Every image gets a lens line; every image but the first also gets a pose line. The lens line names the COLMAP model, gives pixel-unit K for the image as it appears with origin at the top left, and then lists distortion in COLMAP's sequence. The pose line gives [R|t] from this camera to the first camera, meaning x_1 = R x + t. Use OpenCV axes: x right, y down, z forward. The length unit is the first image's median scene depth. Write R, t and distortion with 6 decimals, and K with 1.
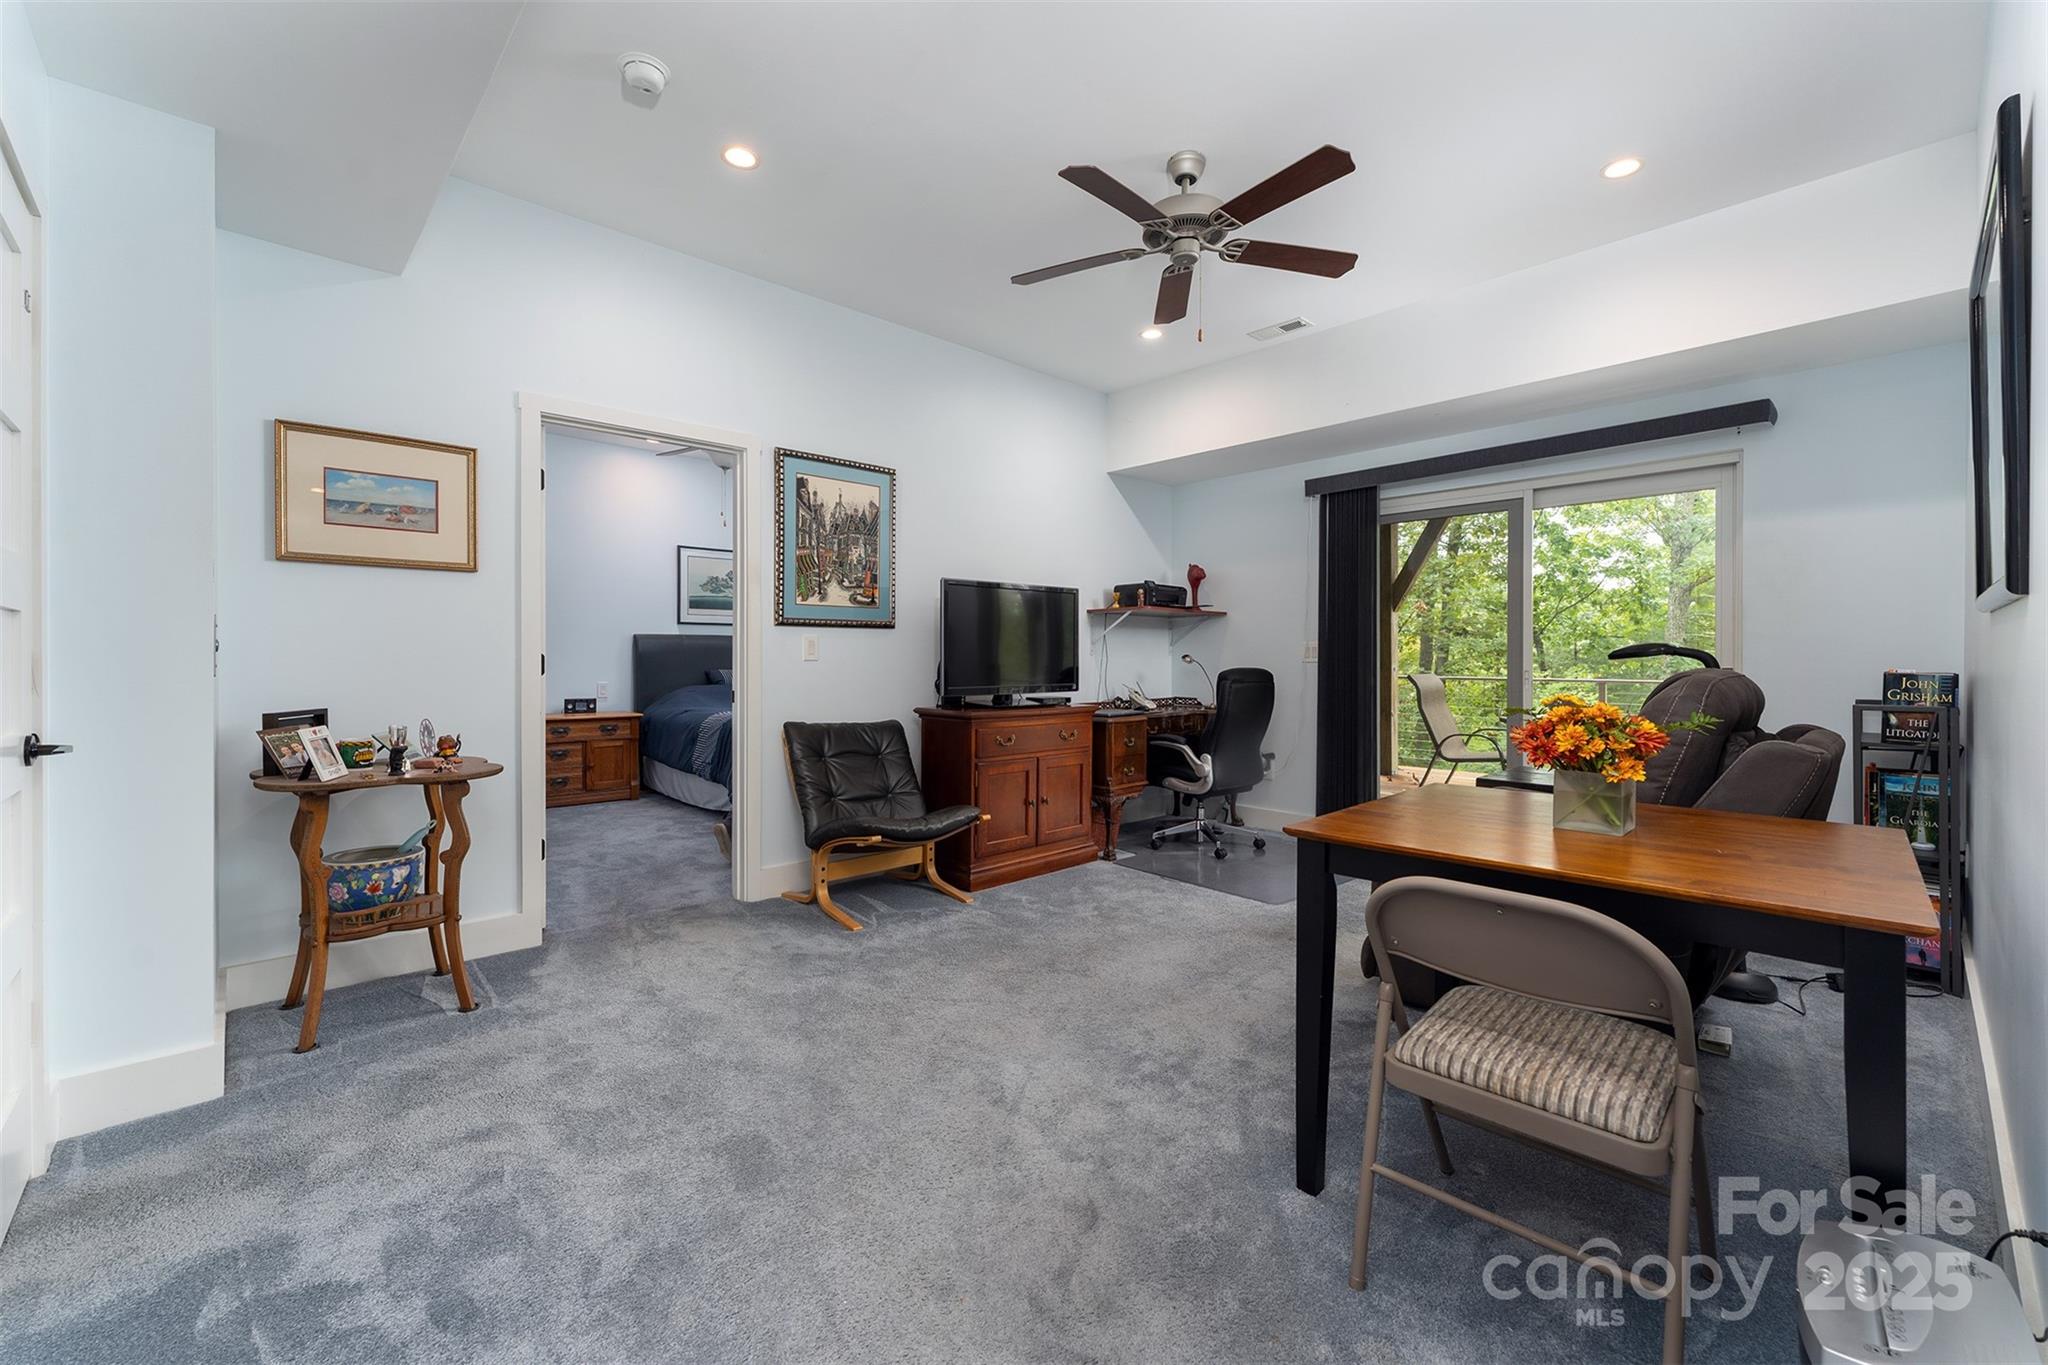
lens RADIAL K [[836.5, 0, 1016.7], [0, 836.5, 662.8], [0, 0, 1]] dist [0.000465, 0.000008]
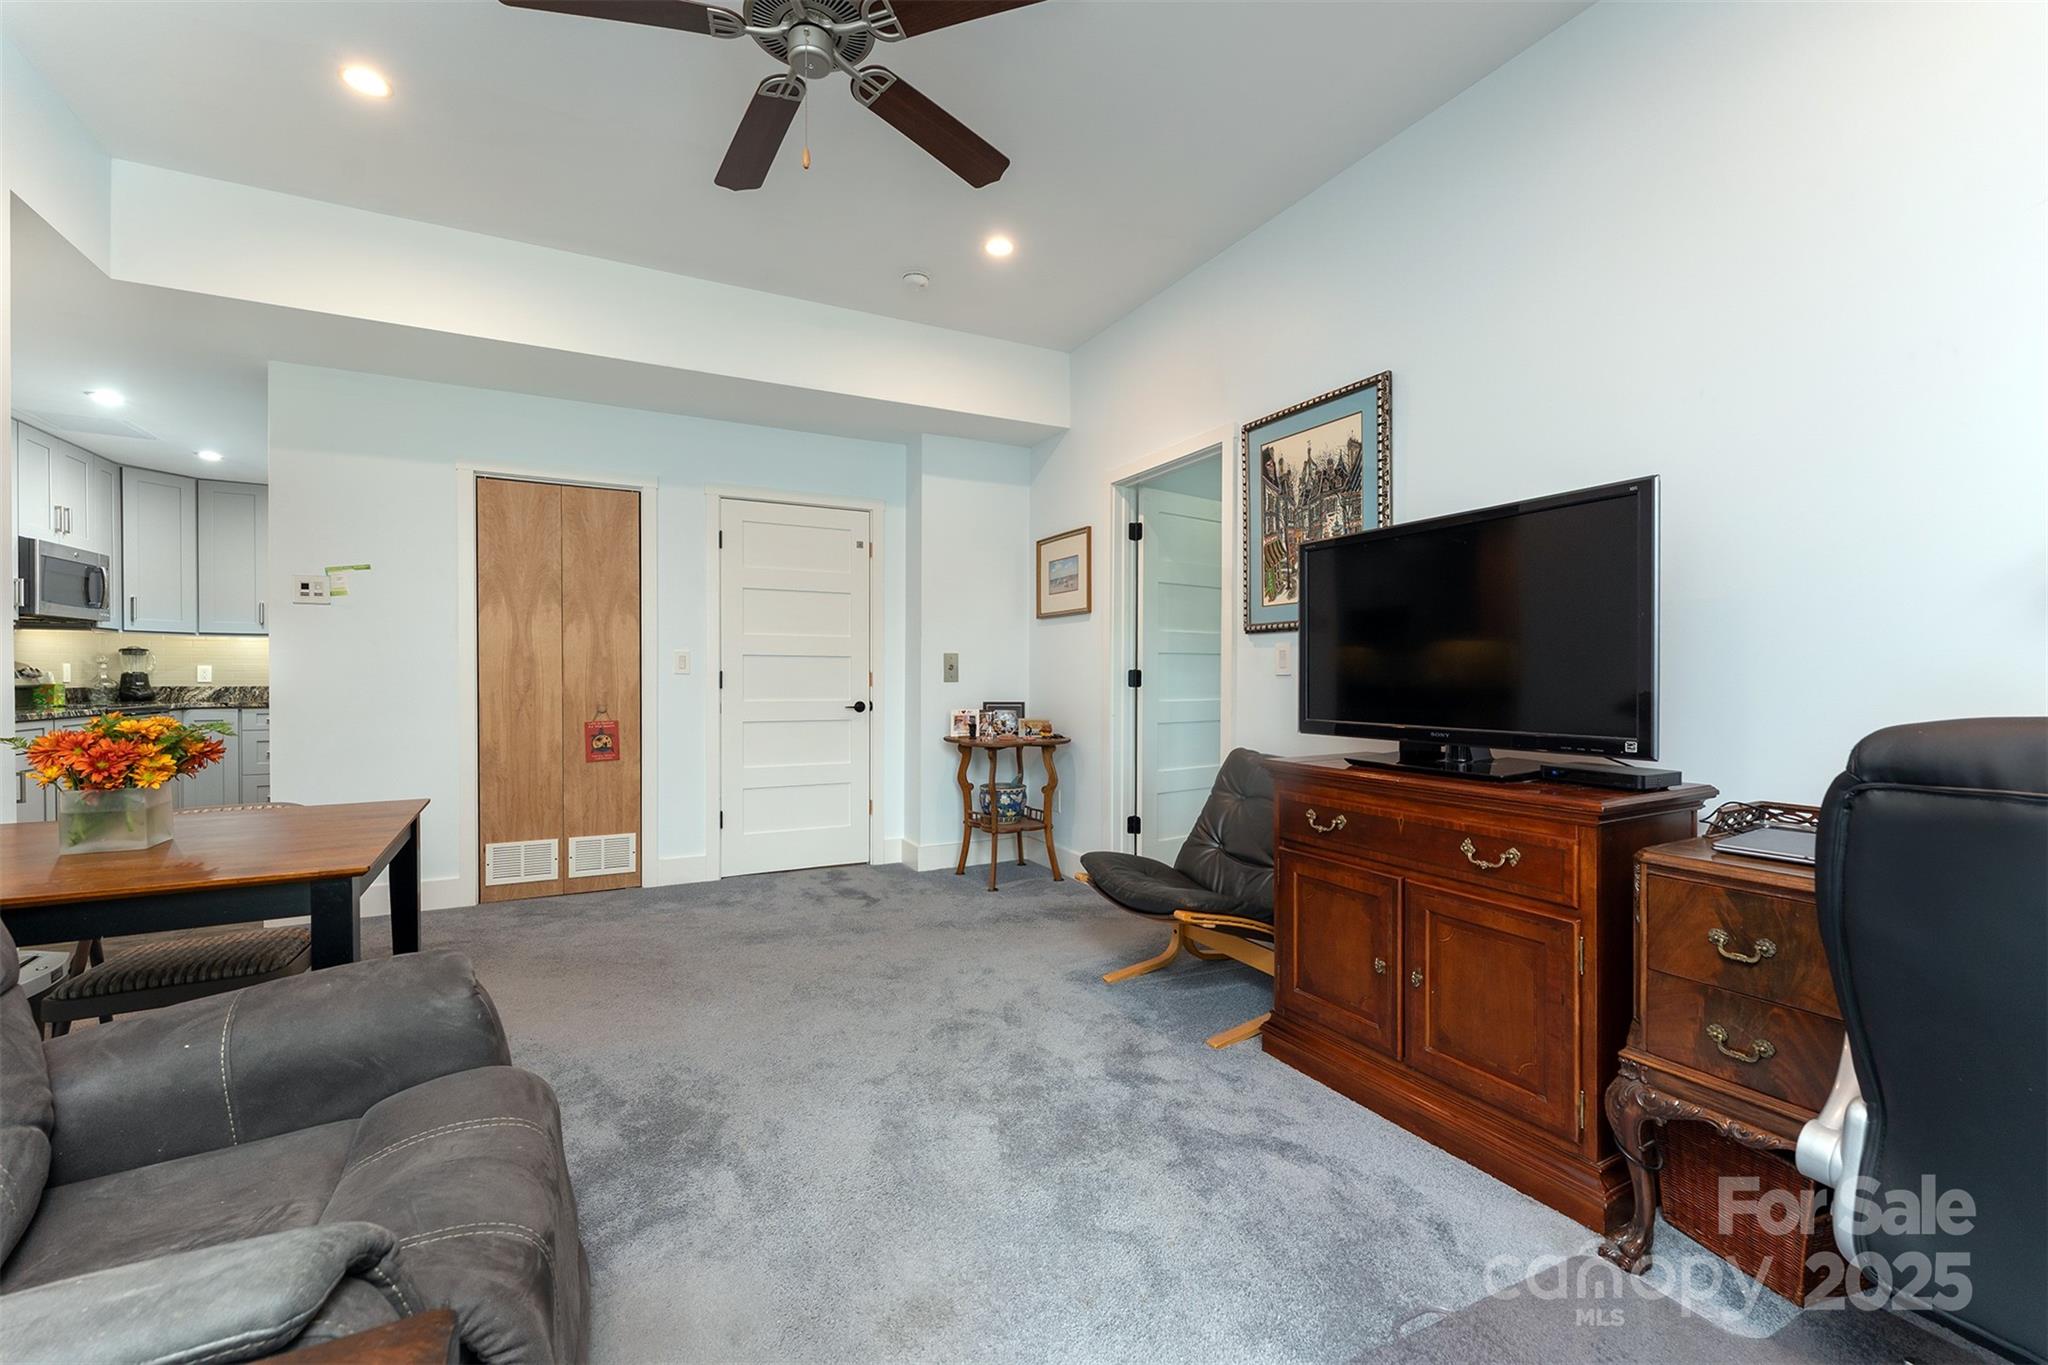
lens RADIAL K [[836.5, 0, 1016.9], [0, 836.5, 682.9], [0, 0, 1]] dist [0.000465, 0.000008]
pose [[-0.273349, 0.005679, -0.961898, 0.585436], [-0.007265, 0.999942, 0.007968, -0.000310], [0.961887, 0.009166, -0.273292, 0.991185]]
